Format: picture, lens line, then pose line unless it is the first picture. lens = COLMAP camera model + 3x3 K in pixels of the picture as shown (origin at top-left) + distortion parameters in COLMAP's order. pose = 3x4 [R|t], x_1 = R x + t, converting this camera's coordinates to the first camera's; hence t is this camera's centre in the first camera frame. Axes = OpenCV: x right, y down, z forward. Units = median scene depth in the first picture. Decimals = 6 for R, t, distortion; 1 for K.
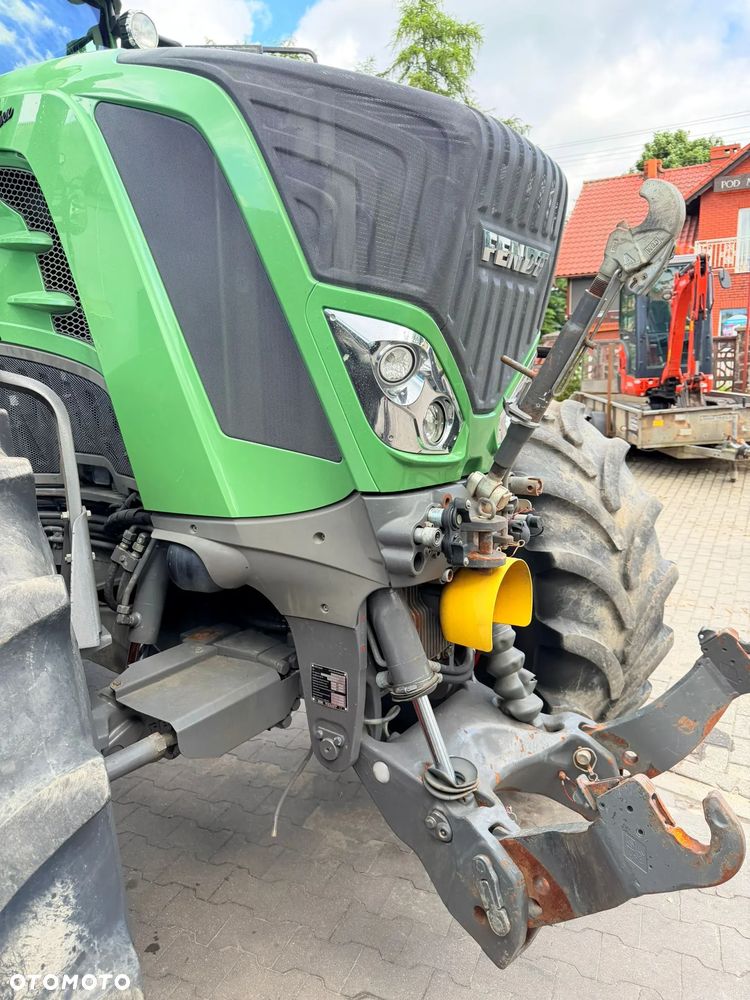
lens RADIAL K [[701.2, 0, 375.0], [0, 701.2, 500.0], [0, 0, 1]] dist [0.060499, -0.080019]
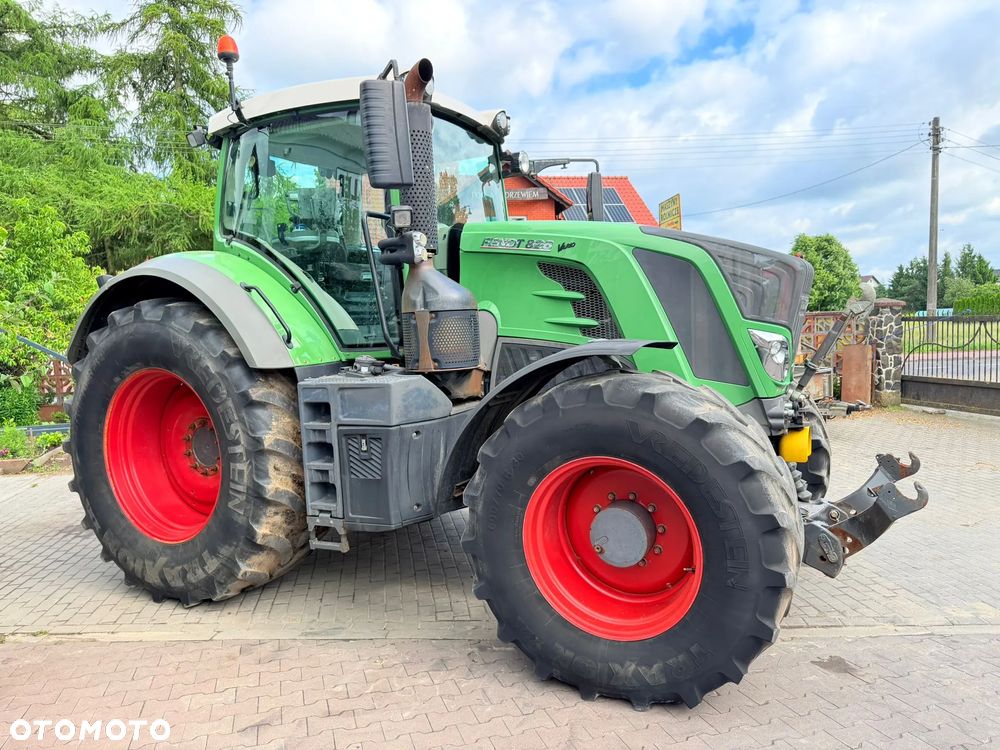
lens RADIAL K [[701.2, 0, 503.4], [0, 701.2, 374.0], [0, 0, 1]] dist [0.060499, -0.080019]
pose [[0.992188, -0.037055, 0.119118, -1.079153], [0.049048, 0.993841, -0.099375, 0.097308], [-0.114702, 0.104441, 0.987894, -1.246446]]
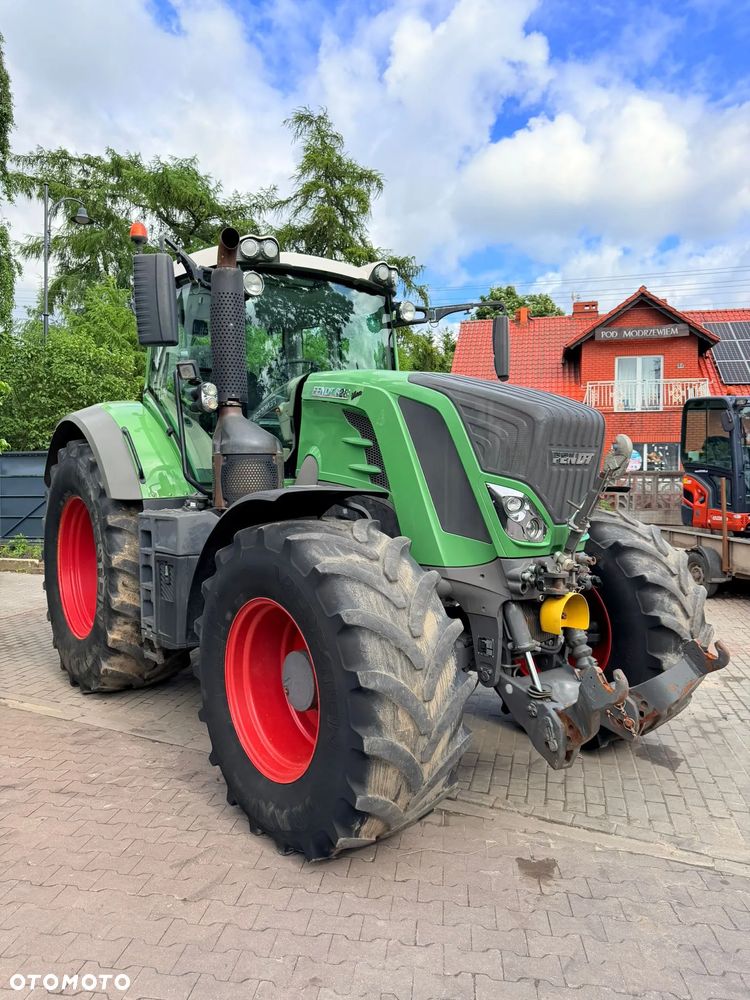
lens RADIAL K [[701.2, 0, 375.0], [0, 701.2, 500.0], [0, 0, 1]] dist [0.060499, -0.080019]
pose [[0.955823, 0.016537, -0.293477, 0.230984], [-0.054804, 0.990935, -0.122652, 0.095697], [0.288789, 0.133318, 0.948065, -1.191492]]
